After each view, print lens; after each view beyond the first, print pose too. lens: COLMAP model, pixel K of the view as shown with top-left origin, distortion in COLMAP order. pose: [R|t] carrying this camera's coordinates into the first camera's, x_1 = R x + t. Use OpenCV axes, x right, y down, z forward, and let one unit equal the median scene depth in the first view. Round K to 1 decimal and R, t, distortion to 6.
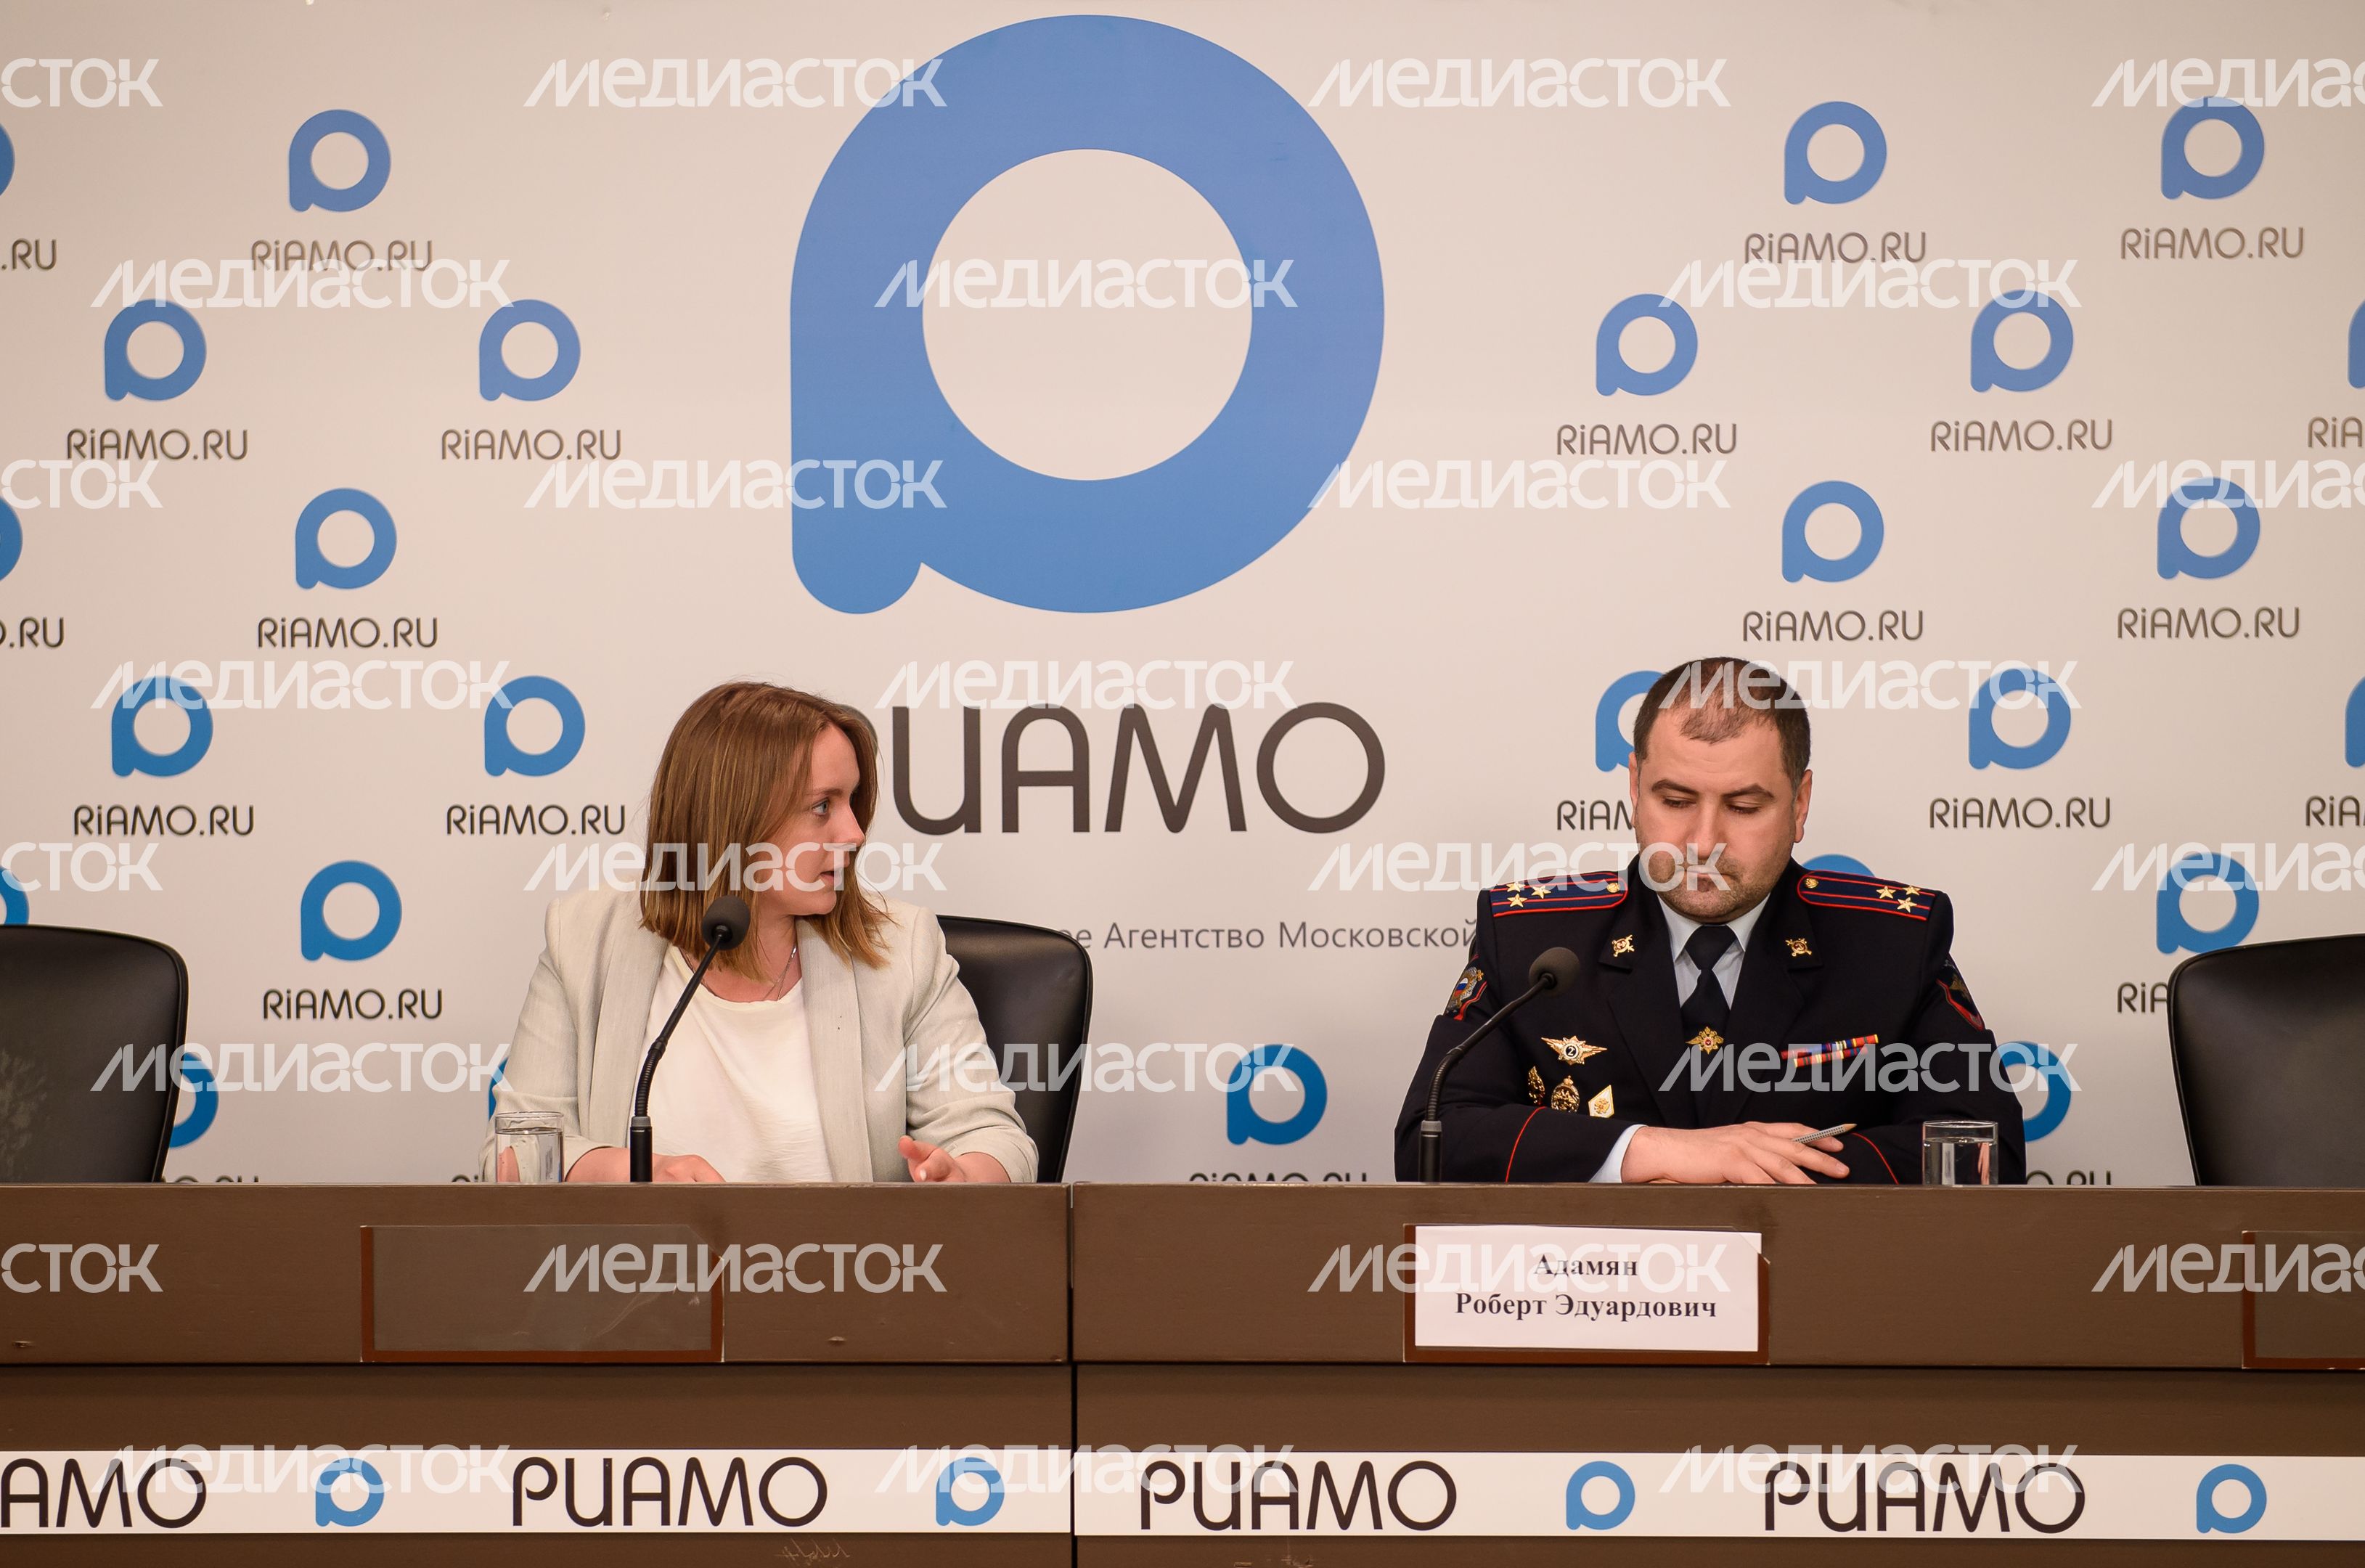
lens RADIAL K [[4755.4, 0, 1454.2], [0, 4755.4, 790.1], [0, 0, 1]] dist [0.098172, 0.000000]
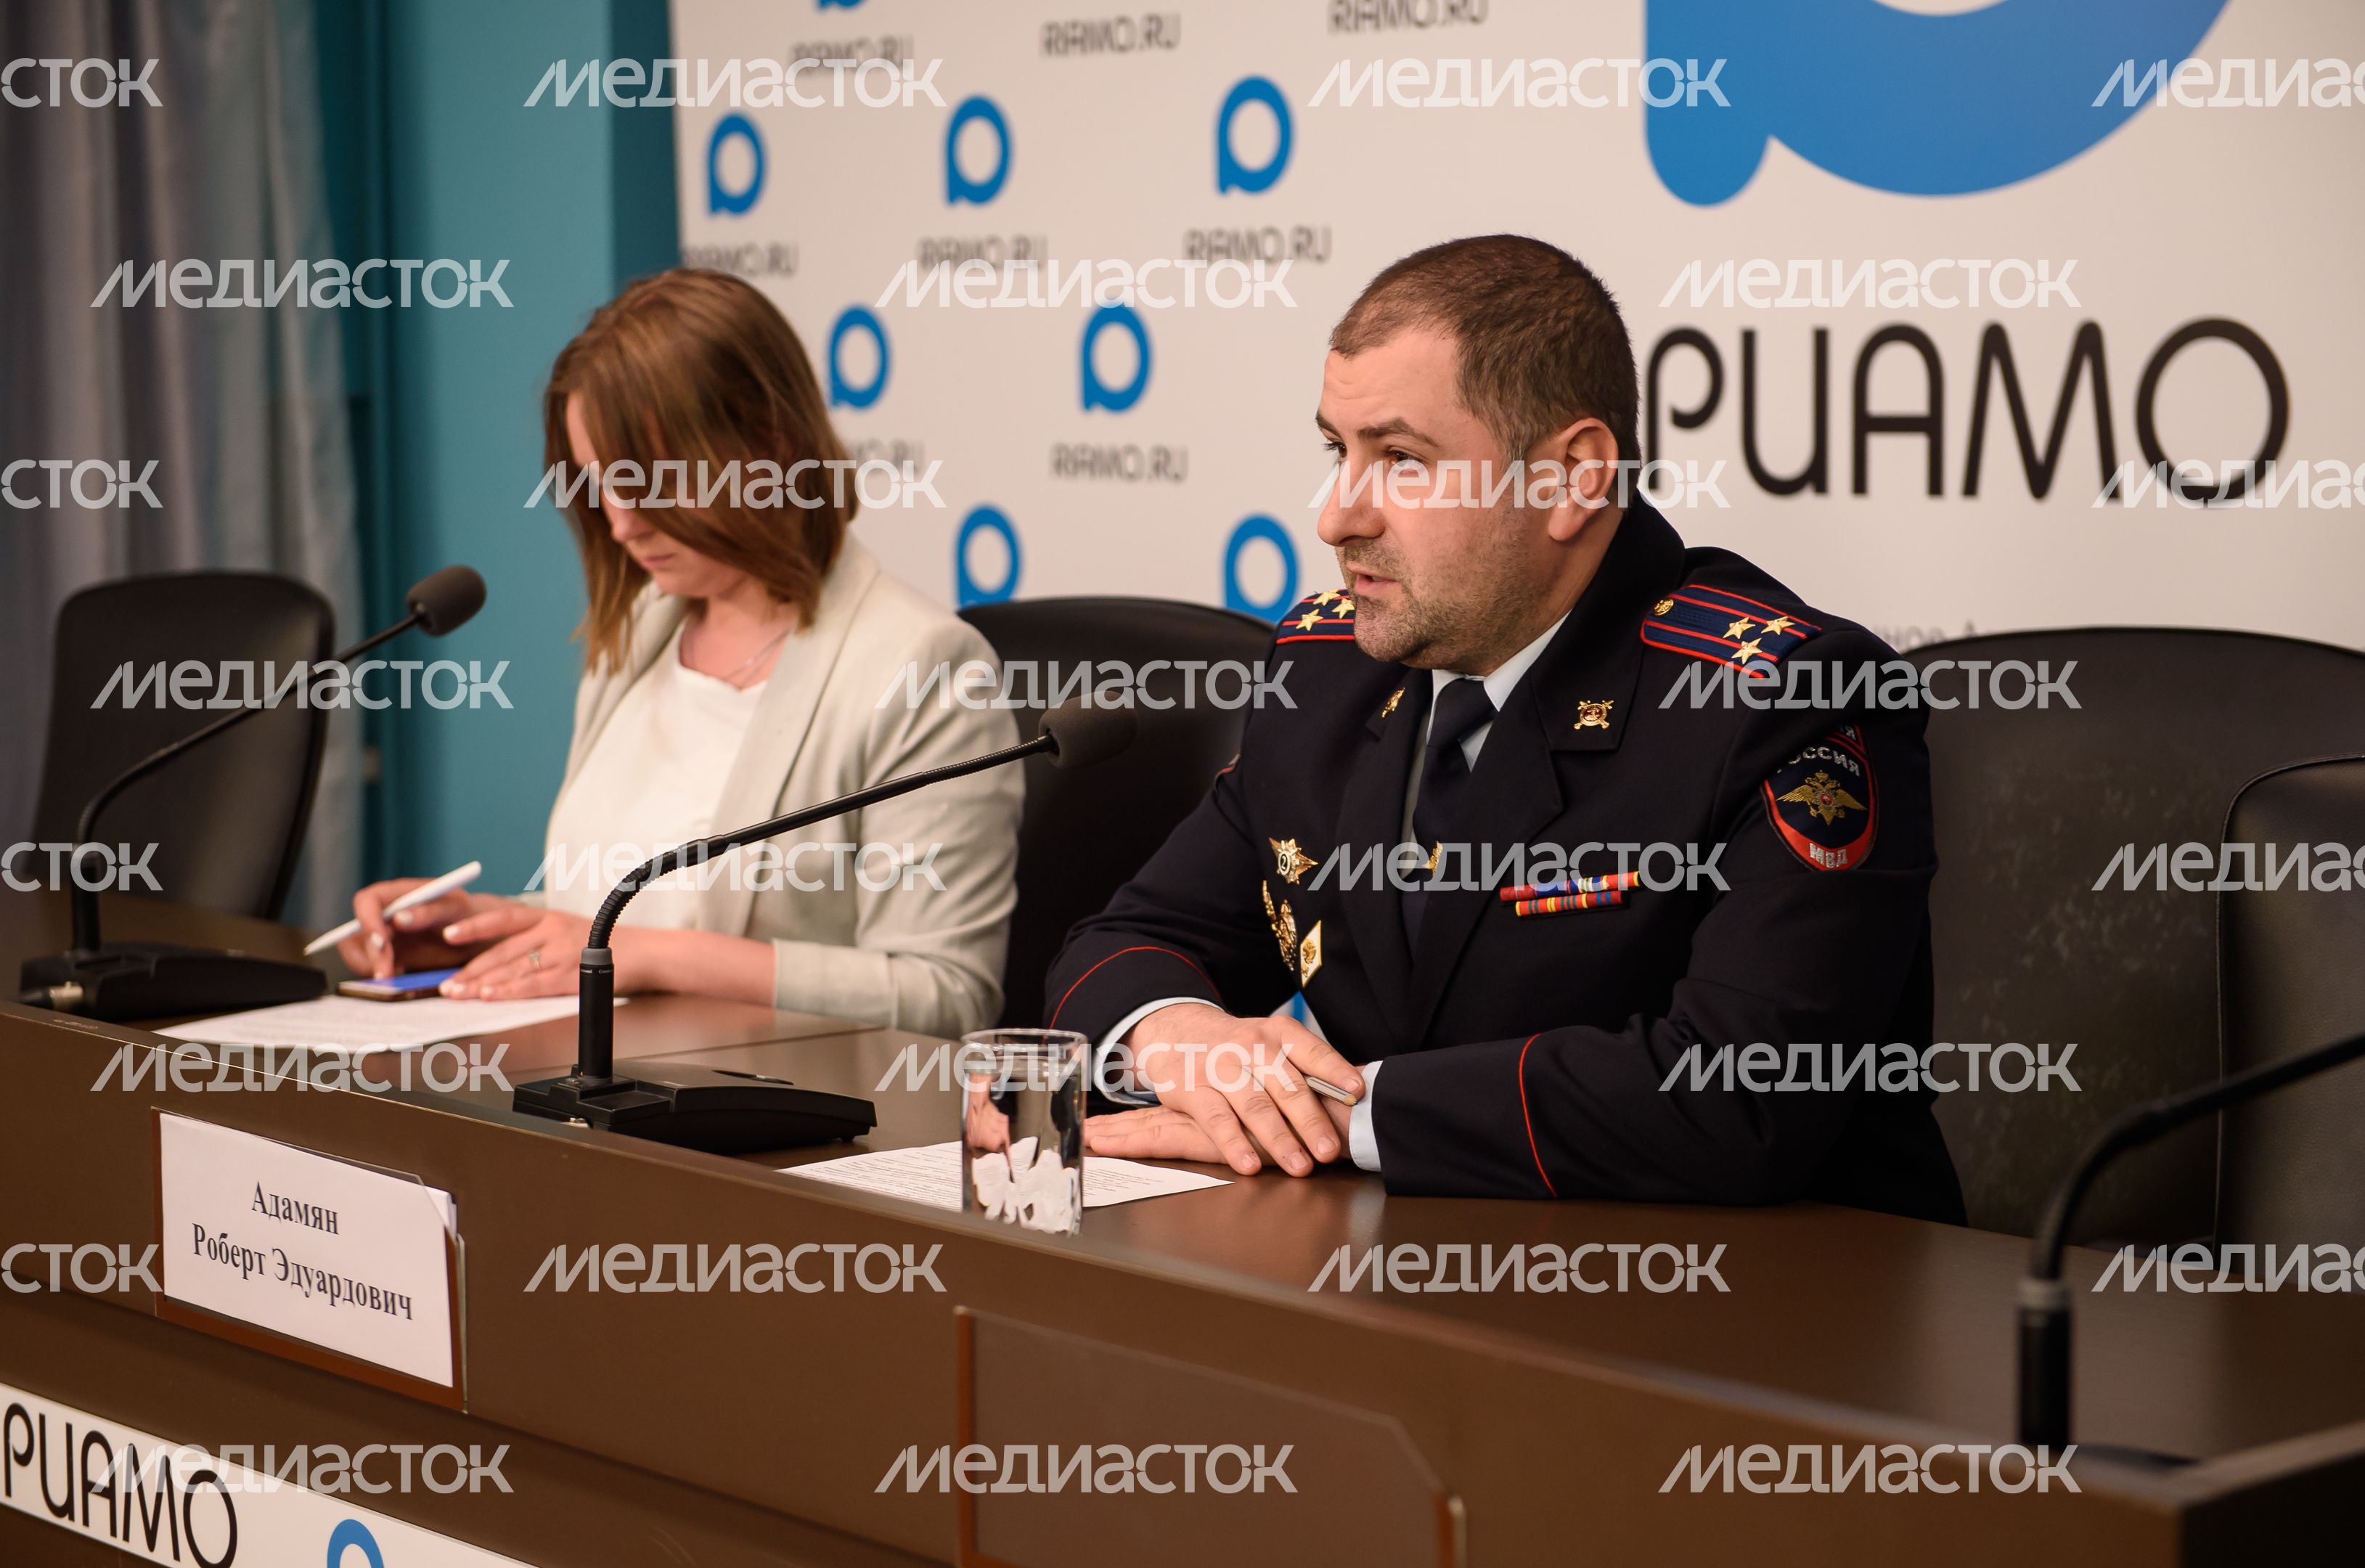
lens RADIAL K [[4437.2, 0, 1190.8], [0, 4437.2, 791.8], [0, 0, 1]] dist [0.097380, 0.000000]
pose [[0.690478, 0.068919, -0.720063, 0.353475], [-0.010142, 0.996275, 0.085631, -0.003690], [0.723282, -0.051823, 0.688605, 0.462746]]
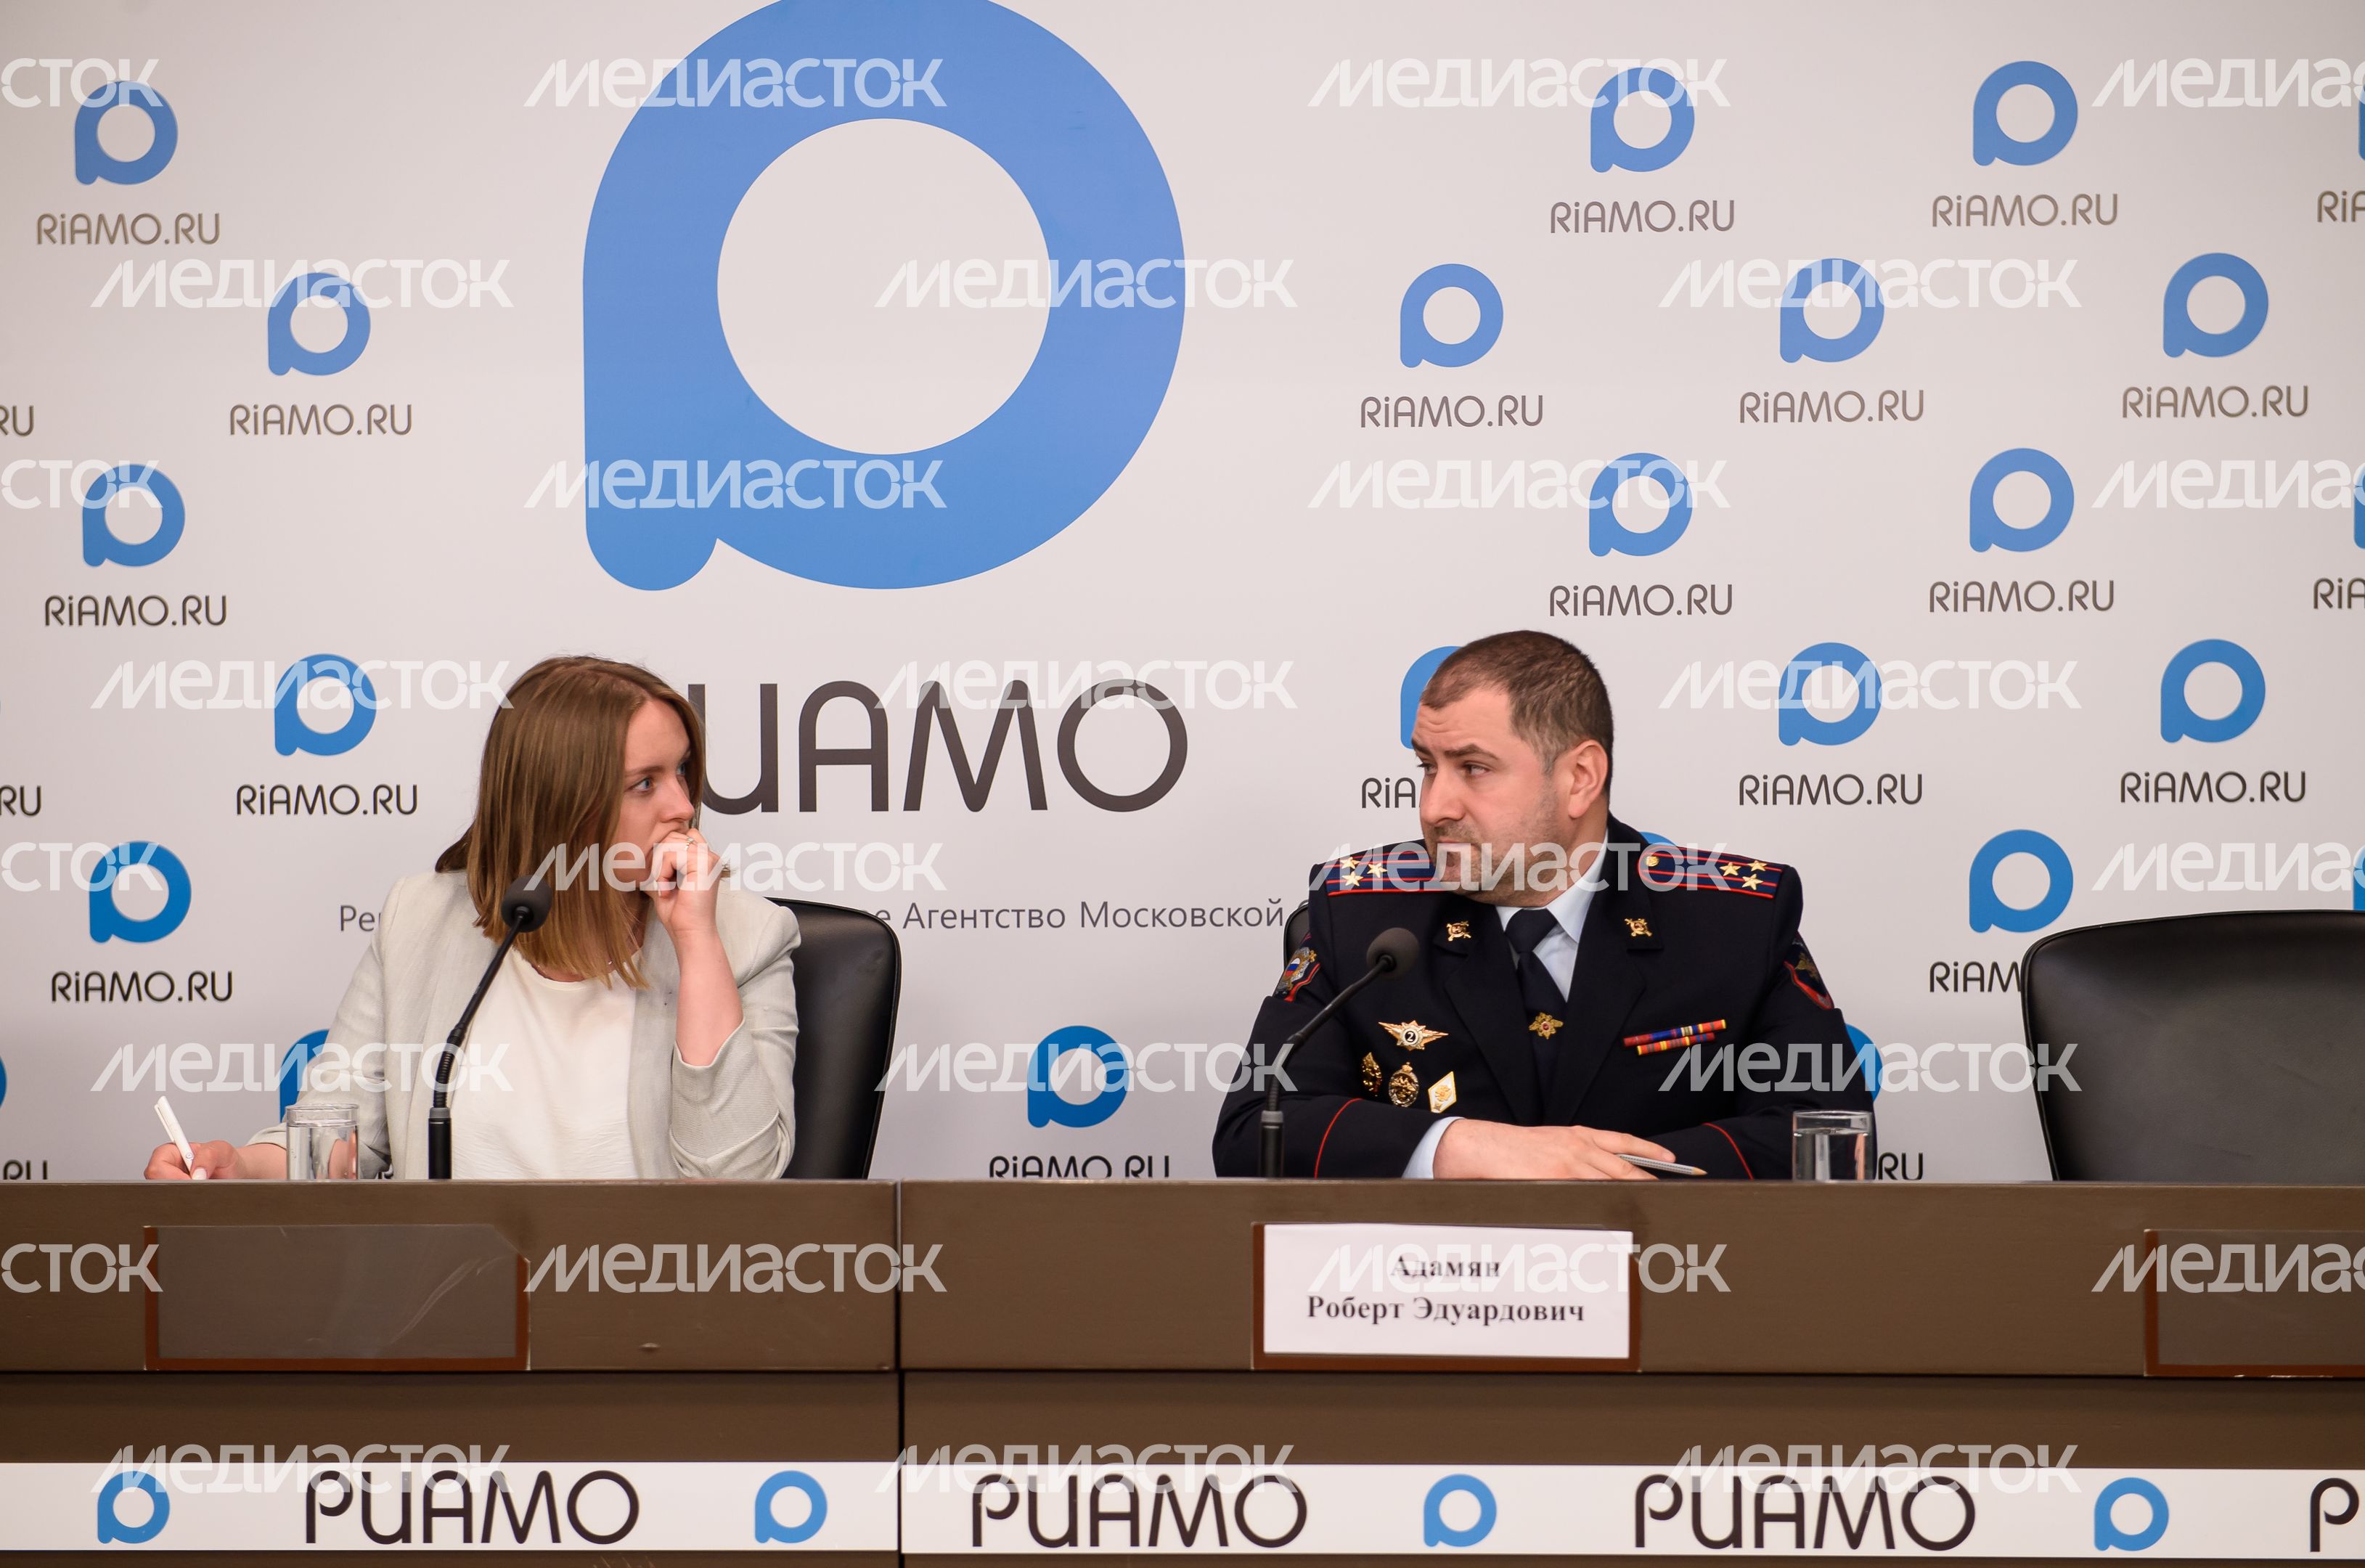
lens RADIAL K [[4437.2, 0, 1184.1], [0, 4437.2, 799.2], [0, 0, 1]] dist [0.097380, 0.000000]
pose [[0.999998, -0.001816, 0.000569, -0.016370], [0.001813, 0.999986, 0.004993, 0.001961], [-0.000578, -0.004992, 0.999987, 0.082277]]
